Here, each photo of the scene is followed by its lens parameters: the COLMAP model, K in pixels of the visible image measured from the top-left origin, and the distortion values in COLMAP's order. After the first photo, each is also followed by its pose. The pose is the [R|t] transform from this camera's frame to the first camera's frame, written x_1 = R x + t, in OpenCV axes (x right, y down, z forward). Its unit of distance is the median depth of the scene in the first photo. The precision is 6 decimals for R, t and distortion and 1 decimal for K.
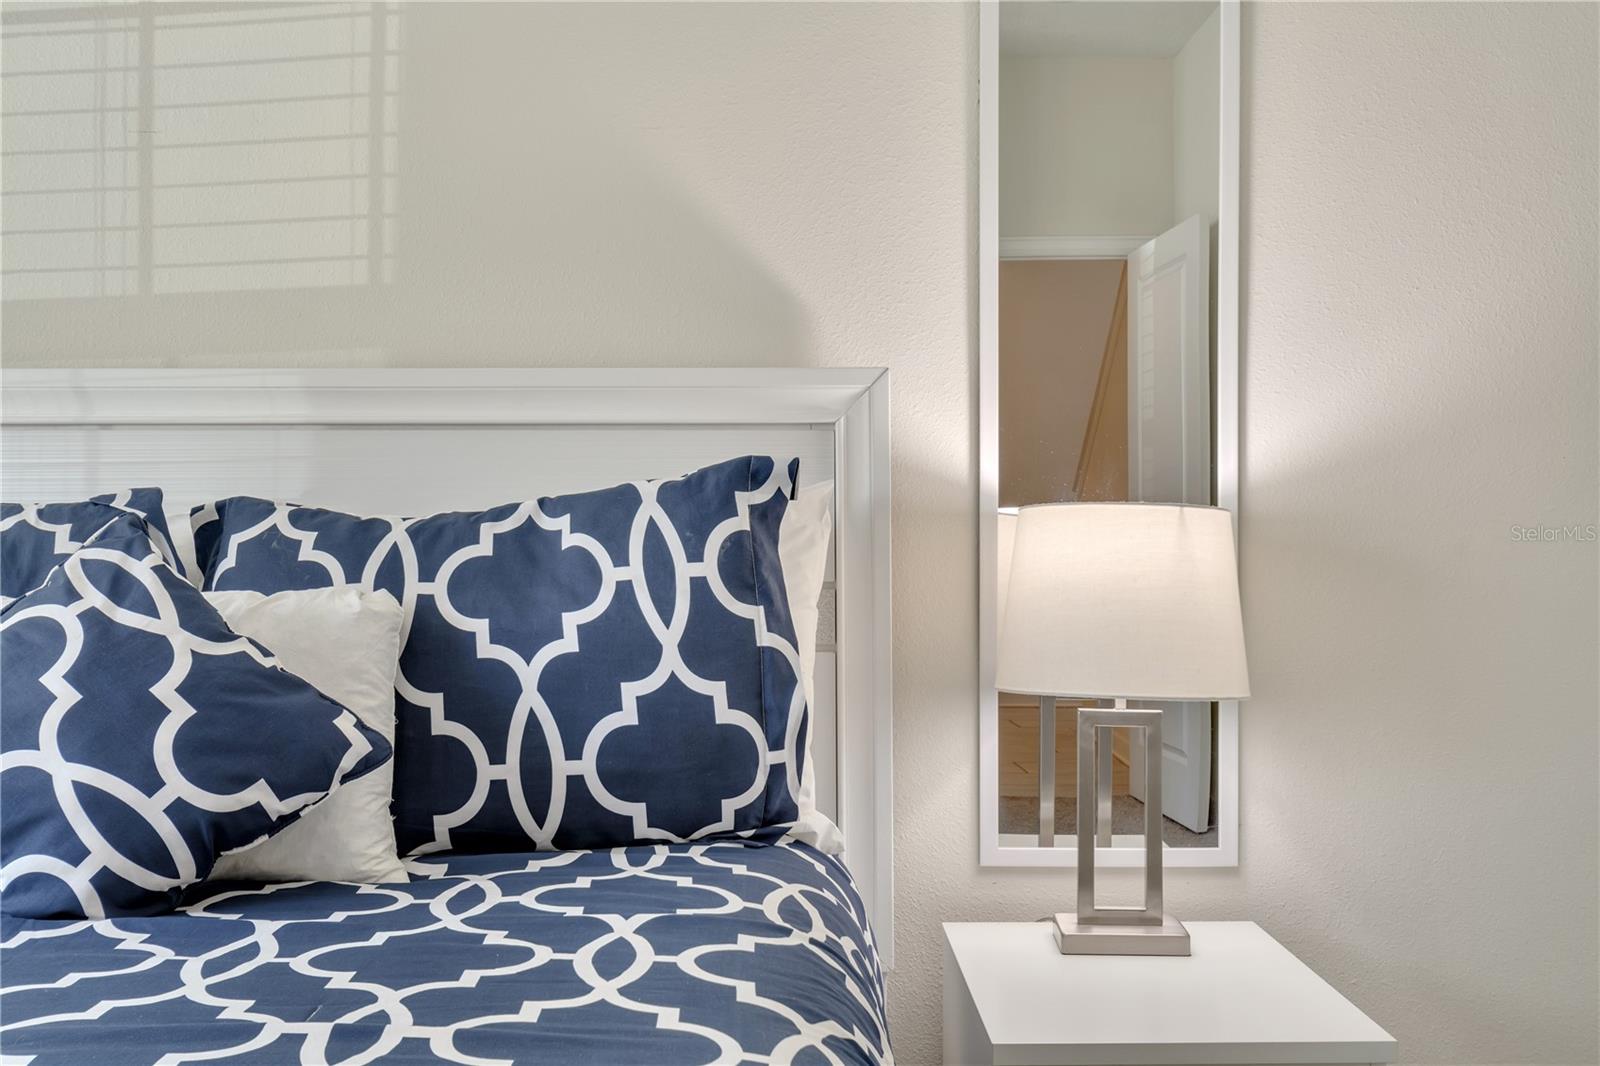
lens RADIAL K [[1559.1, 0, 801.0], [0, 1559.1, 533.8], [0, 0, 1]] dist [-0.006251, 0.000000]
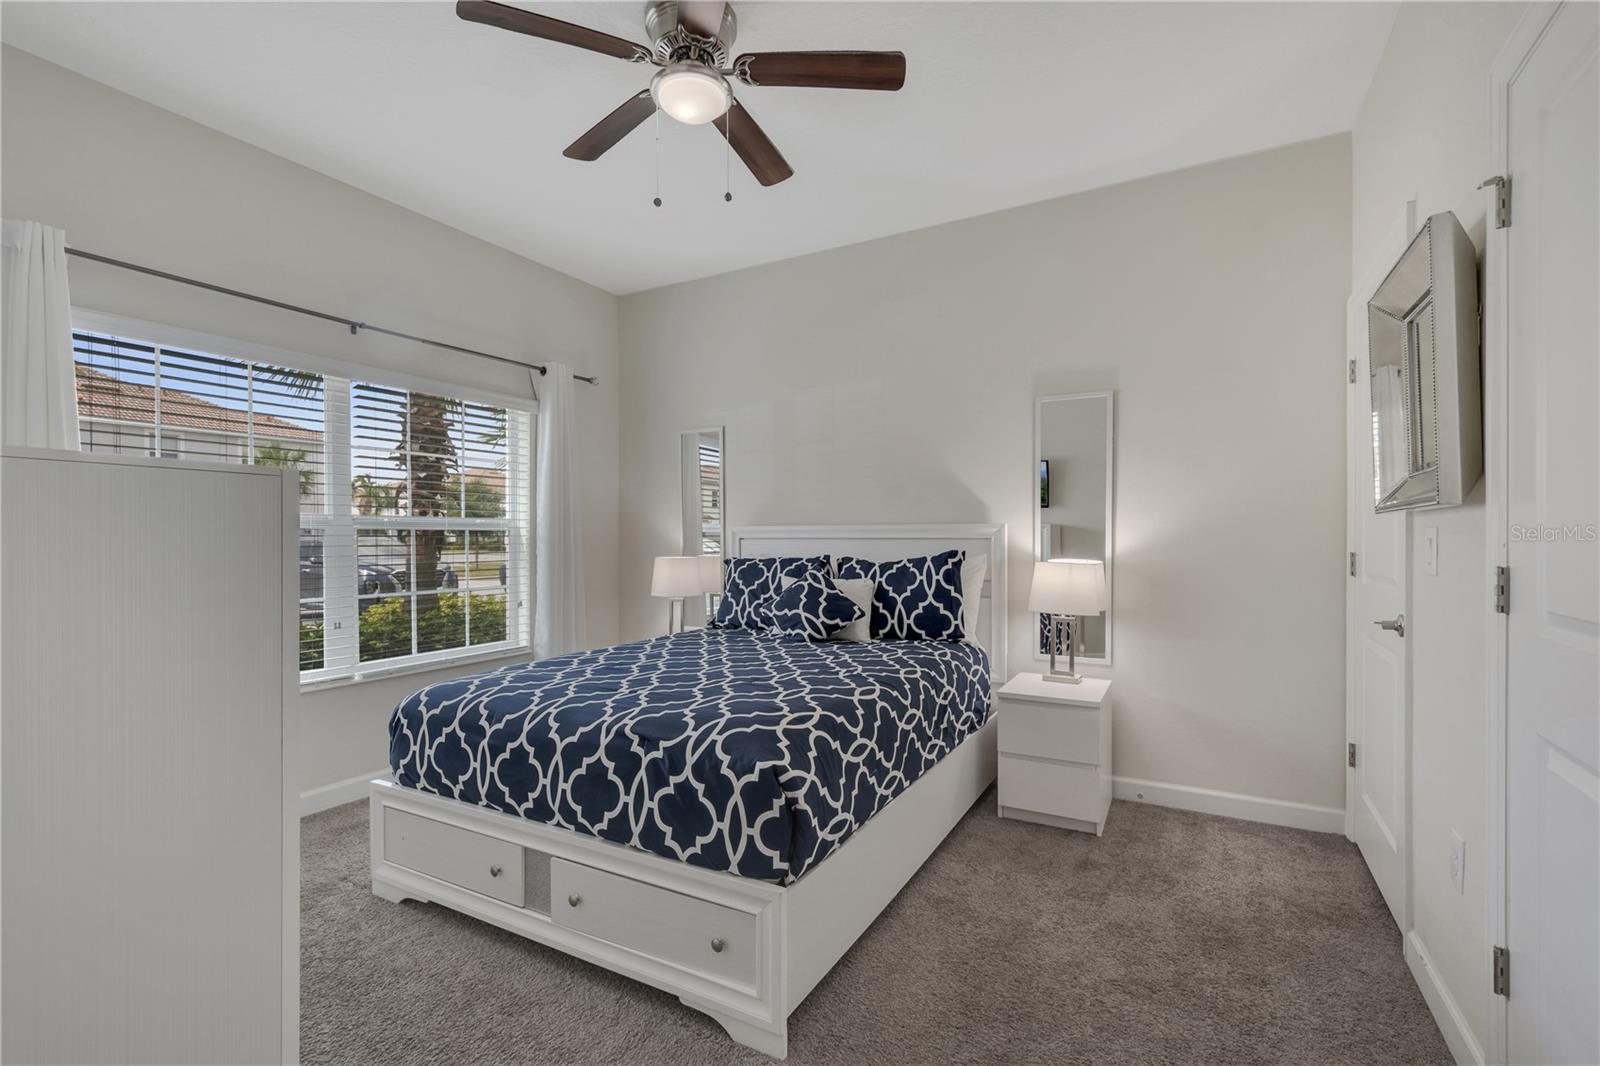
lens RADIAL K [[705.2, 0, 808.7], [0, 705.2, 537.0], [0, 0, 1]] dist [0.003228, -0.000912]
pose [[0.866332, 0.002335, -0.499464, 0.600977], [-0.002380, 0.999997, 0.000546, -0.088907], [0.499464, 0.000716, 0.866334, -0.865612]]
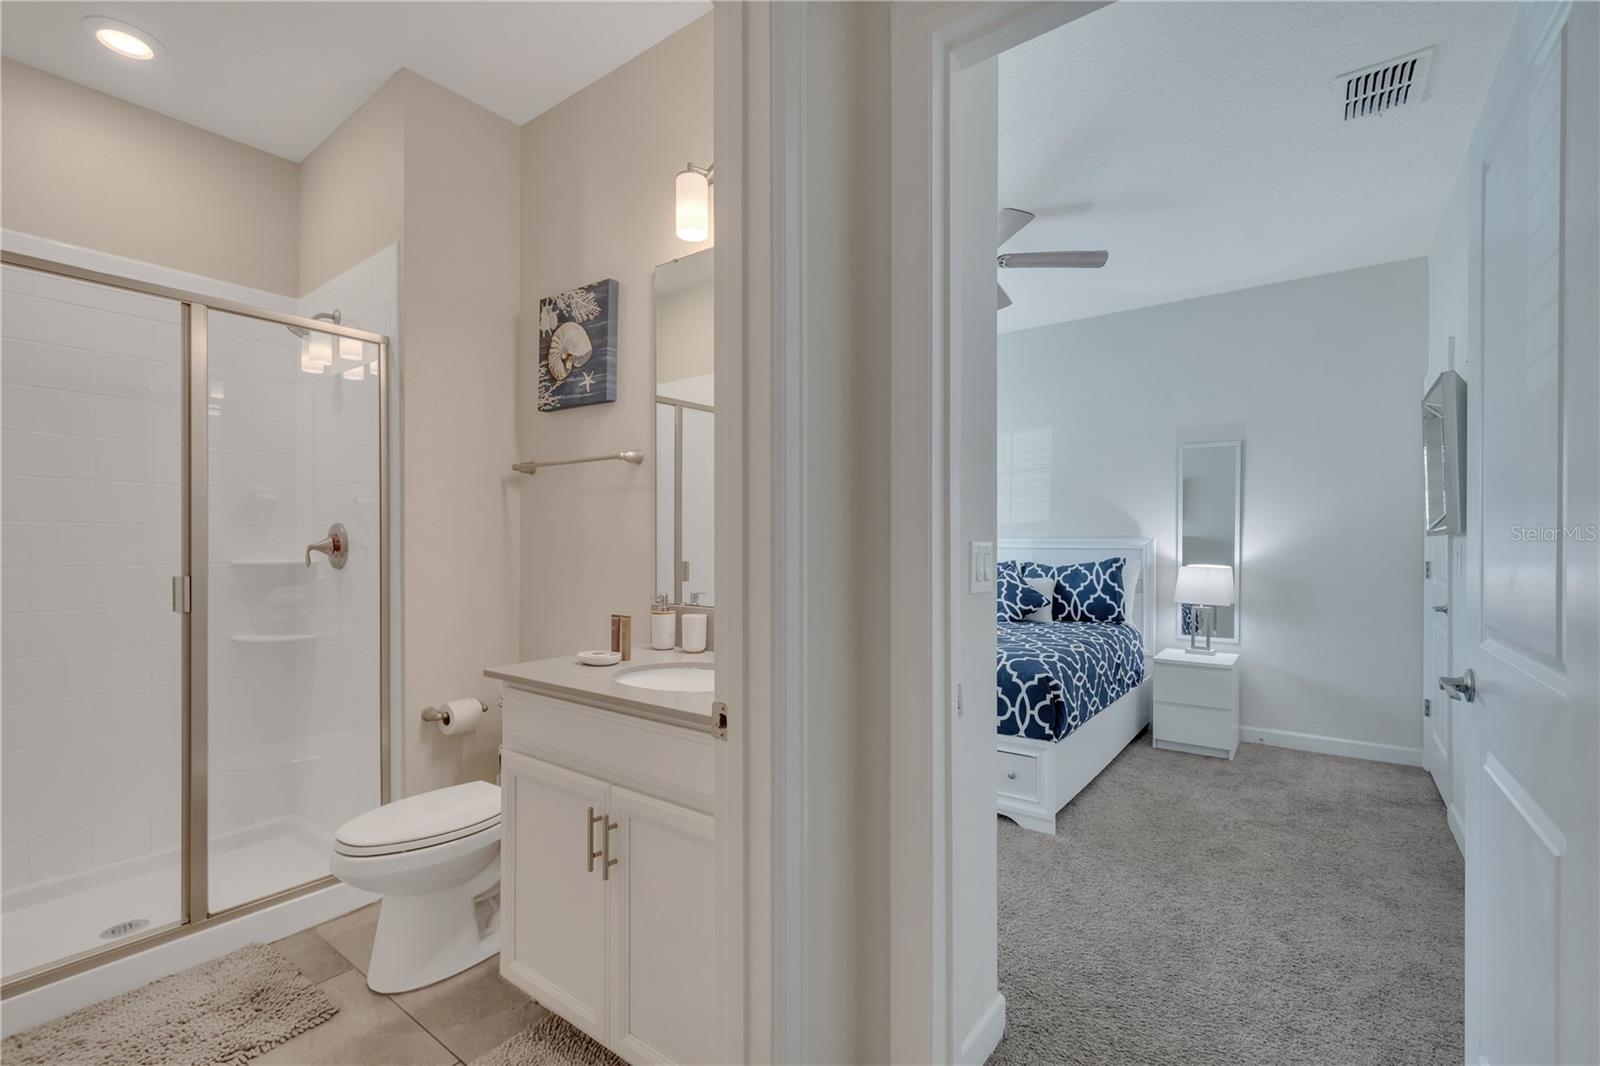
lens RADIAL K [[705.2, 0, 802.1], [0, 705.2, 541.6], [0, 0, 1]] dist [0.003228, -0.000912]
pose [[0.793989, 0.005041, -0.607912, 0.659997], [-0.007378, 0.999972, -0.001345, -0.101110], [0.607888, 0.005553, 0.794004, -1.859603]]
